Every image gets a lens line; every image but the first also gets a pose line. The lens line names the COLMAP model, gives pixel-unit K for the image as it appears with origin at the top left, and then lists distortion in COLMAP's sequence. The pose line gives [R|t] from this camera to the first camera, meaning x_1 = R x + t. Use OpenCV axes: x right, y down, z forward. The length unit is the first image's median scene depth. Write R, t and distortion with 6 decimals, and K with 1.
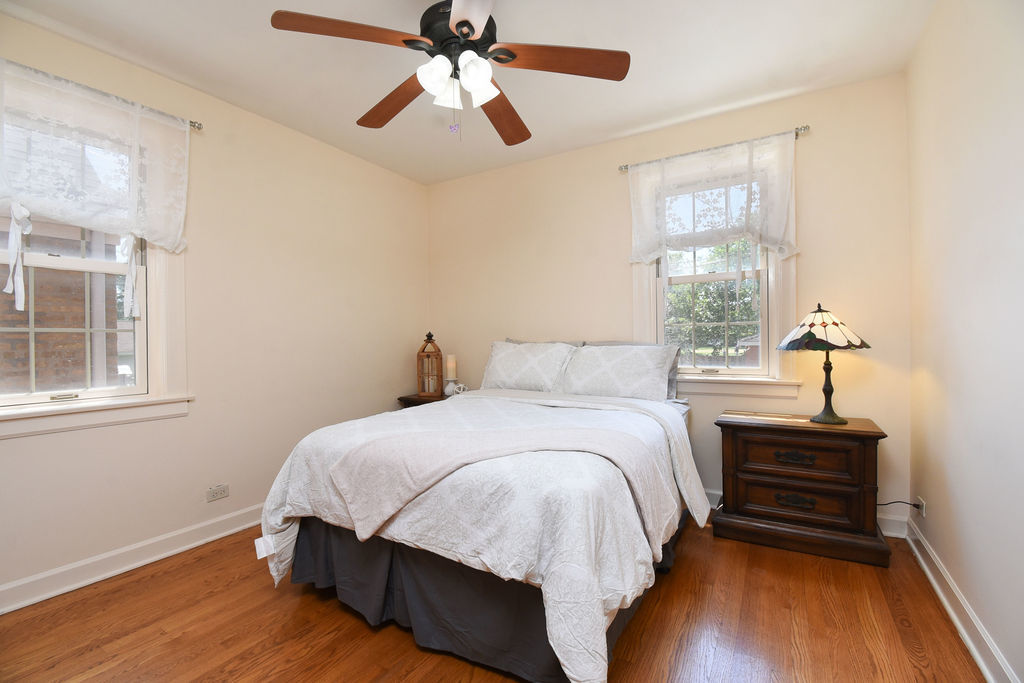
lens RADIAL K [[450.5, 0, 512.0], [0, 450.5, 341.5], [0, 0, 1]] dist [0.019238, -0.025599]
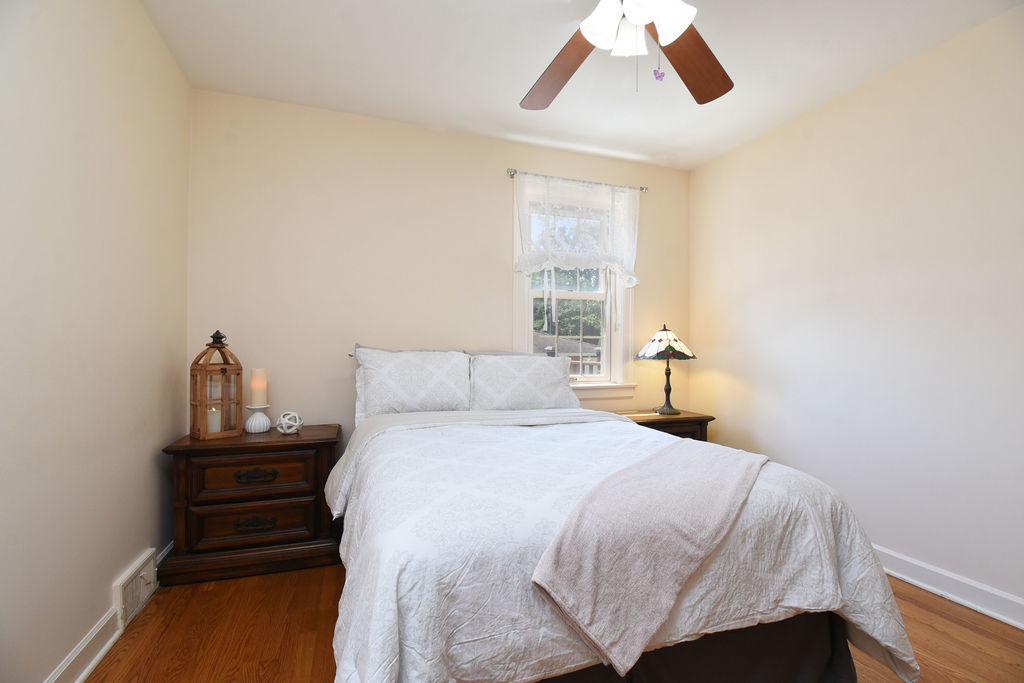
lens RADIAL K [[450.5, 0, 512.0], [0, 450.5, 341.5], [0, 0, 1]] dist [0.019238, -0.025599]
pose [[0.639291, 0.028219, 0.768447, -0.623405], [-0.012608, 0.999577, -0.026217, 0.006282], [-0.768862, 0.007072, 0.639376, 0.495744]]
